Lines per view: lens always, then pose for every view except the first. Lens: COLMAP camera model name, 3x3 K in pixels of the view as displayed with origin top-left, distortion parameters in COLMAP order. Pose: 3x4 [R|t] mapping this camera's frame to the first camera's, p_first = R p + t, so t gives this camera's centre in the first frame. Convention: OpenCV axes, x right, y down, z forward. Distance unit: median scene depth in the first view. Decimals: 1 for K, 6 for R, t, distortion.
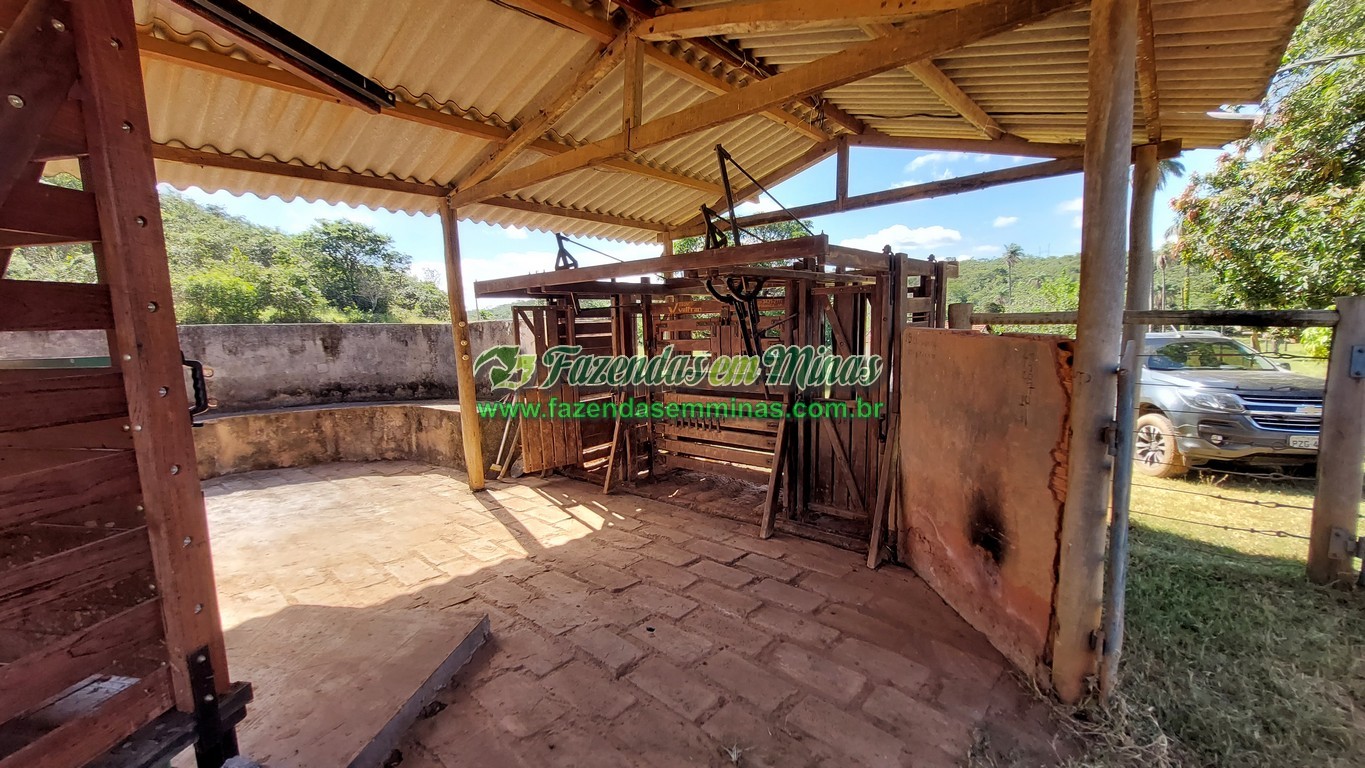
lens RADIAL K [[555.9, 0, 683.9], [0, 555.9, 389.0], [0, 0, 1]] dist [-0.001462, -0.000007]
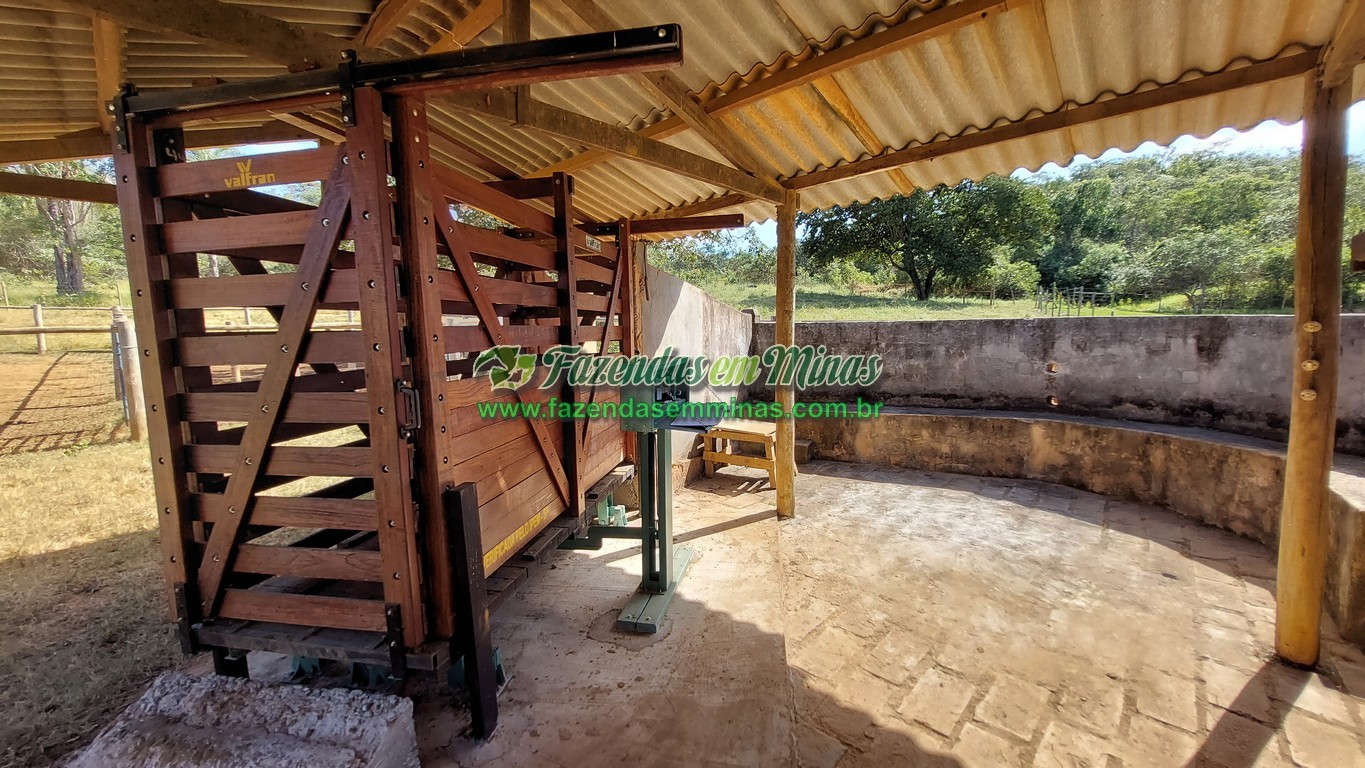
lens RADIAL K [[555.9, 0, 684.4], [0, 555.9, 388.4], [0, 0, 1]] dist [-0.001462, -0.000007]
pose [[-0.006881, 0.137211, -0.990518, 0.074947], [-0.096450, 0.985832, 0.137232, -0.062190], [0.995314, 0.096480, 0.006450, 0.363760]]
